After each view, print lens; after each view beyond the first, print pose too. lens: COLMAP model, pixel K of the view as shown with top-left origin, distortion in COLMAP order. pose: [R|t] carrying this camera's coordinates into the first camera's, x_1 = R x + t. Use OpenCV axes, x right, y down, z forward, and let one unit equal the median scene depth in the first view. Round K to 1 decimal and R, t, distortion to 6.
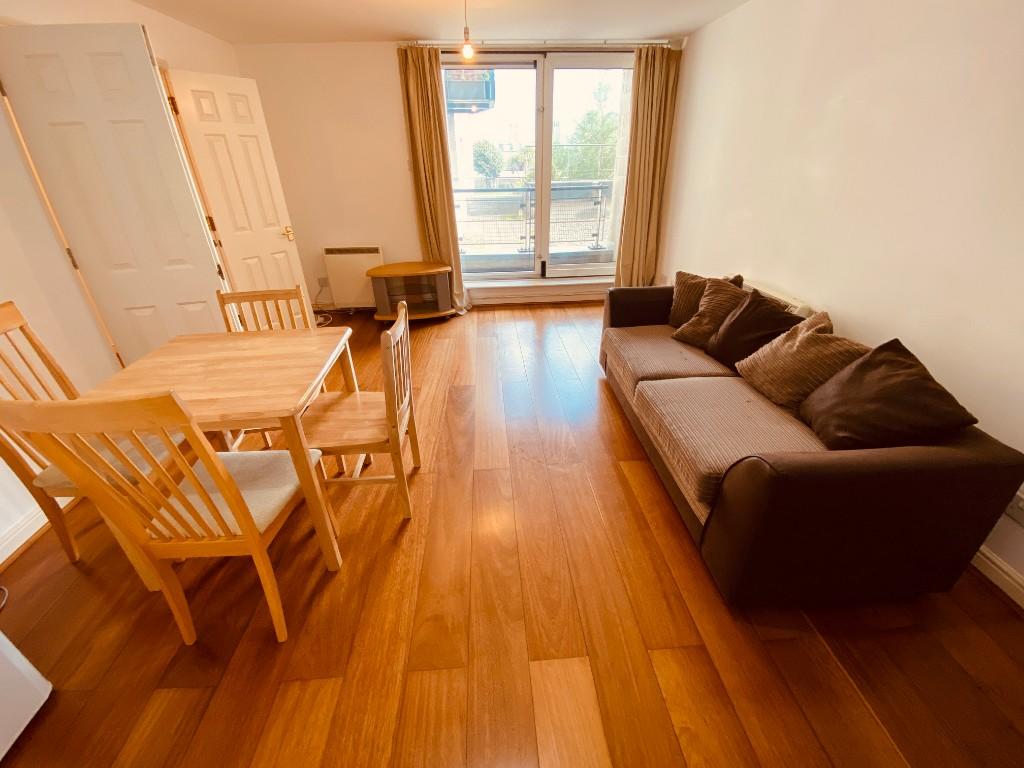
lens RADIAL K [[415.8, 0, 510.0], [0, 415.8, 384.2], [0, 0, 1]] dist [0.020007, -0.023988]
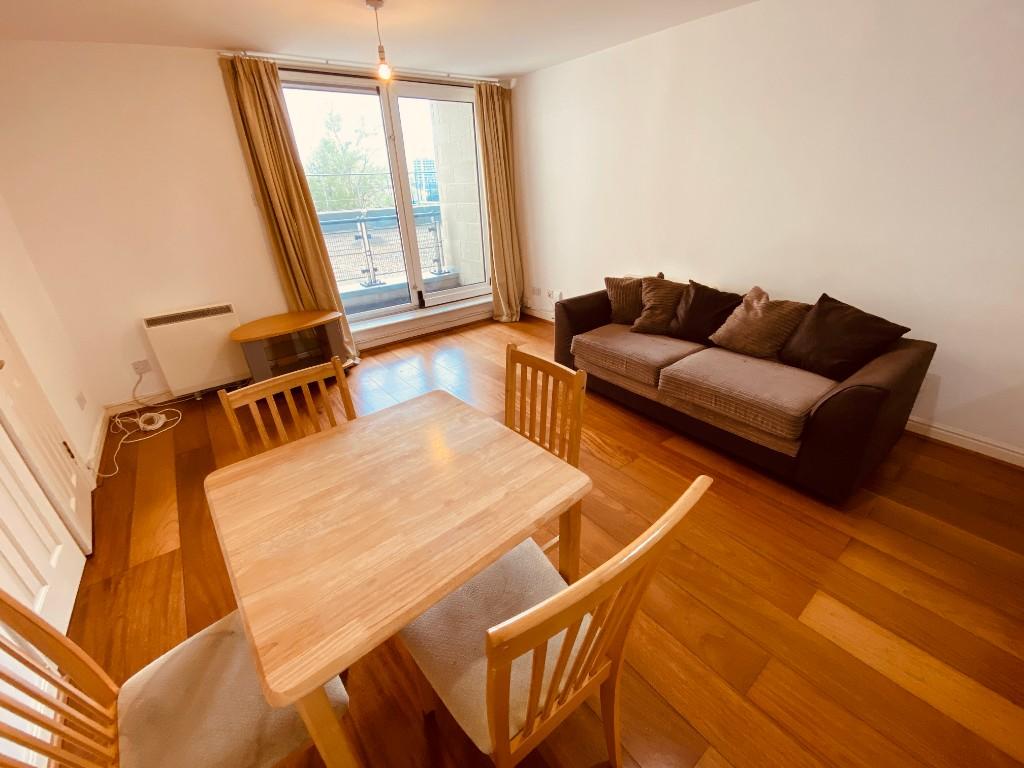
lens RADIAL K [[415.8, 0, 510.0], [0, 415.8, 384.2], [0, 0, 1]] dist [0.020007, -0.023988]
pose [[0.826746, -0.260253, 0.498758, -0.337841], [0.287502, 0.957502, 0.023061, -0.062878], [-0.483563, 0.124329, 0.866435, 0.114768]]
